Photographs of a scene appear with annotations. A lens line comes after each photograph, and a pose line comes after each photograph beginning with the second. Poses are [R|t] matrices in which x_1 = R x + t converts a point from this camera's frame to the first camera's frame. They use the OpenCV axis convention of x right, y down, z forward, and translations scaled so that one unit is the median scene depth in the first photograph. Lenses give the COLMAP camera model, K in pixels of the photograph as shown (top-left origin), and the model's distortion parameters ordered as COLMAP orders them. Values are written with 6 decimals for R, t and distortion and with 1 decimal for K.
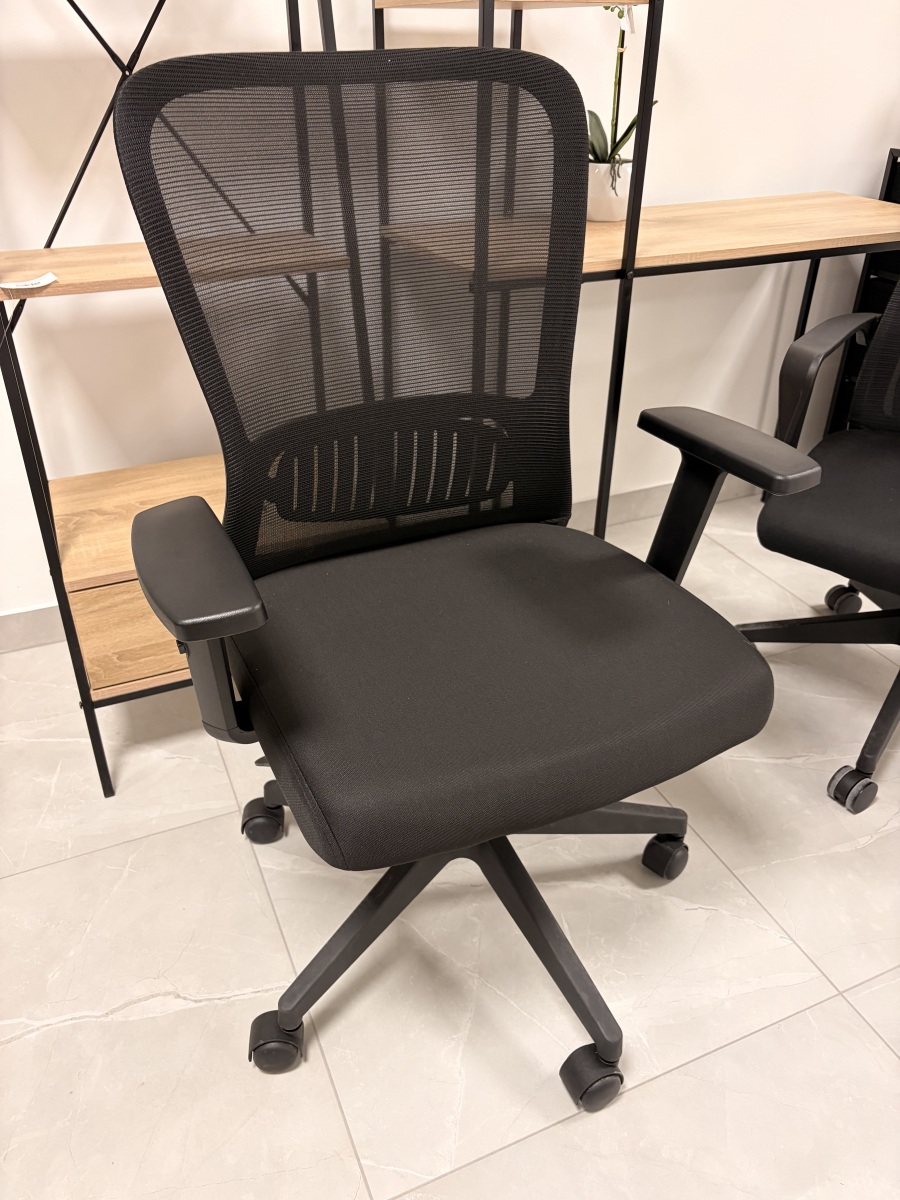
lens RADIAL K [[945.1, 0, 450.0], [0, 945.1, 600.0], [0, 0, 1]] dist [-0.003353, 0.001226]
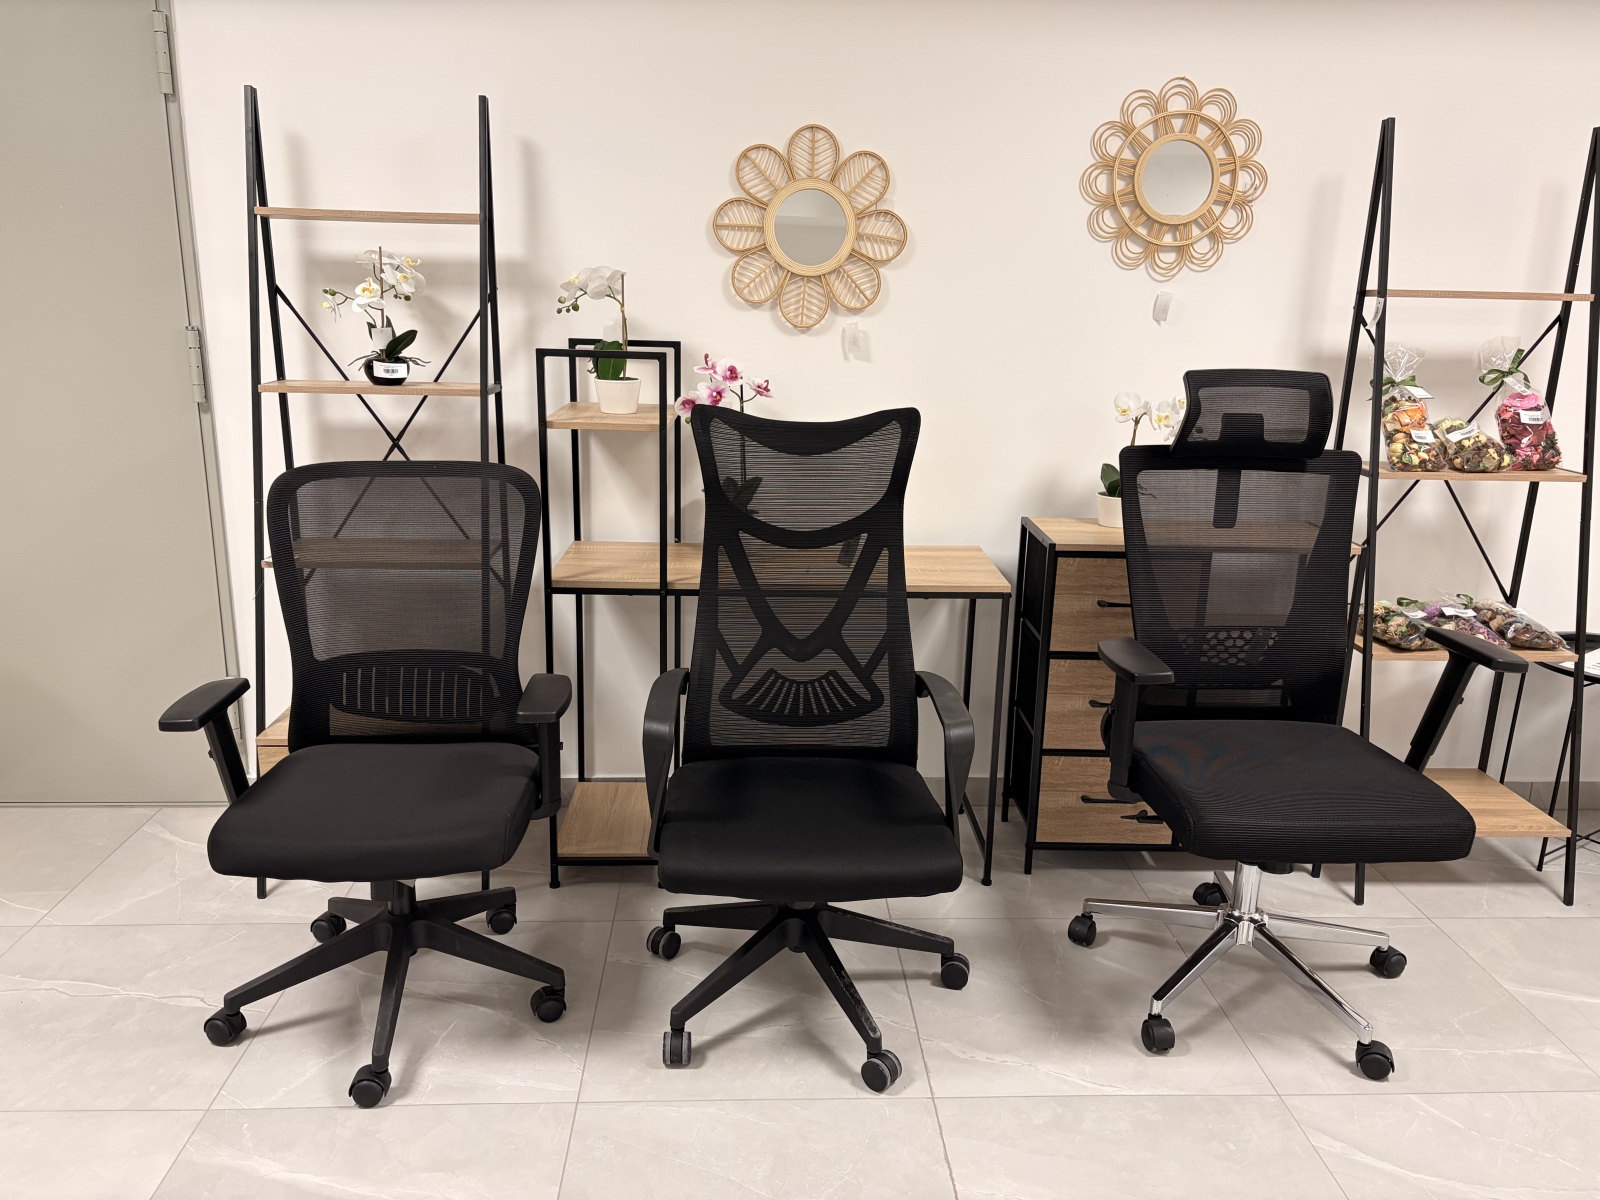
lens RADIAL K [[1213.0, 0, 800.0], [0, 1213.0, 600.0], [0, 0, 1]] dist [-0.016328, -0.003547]
pose [[0.944965, 0.106069, -0.309501, 0.929925], [-0.191499, 0.946328, -0.260368, 0.097038], [0.265273, 0.305307, 0.914559, -0.593527]]
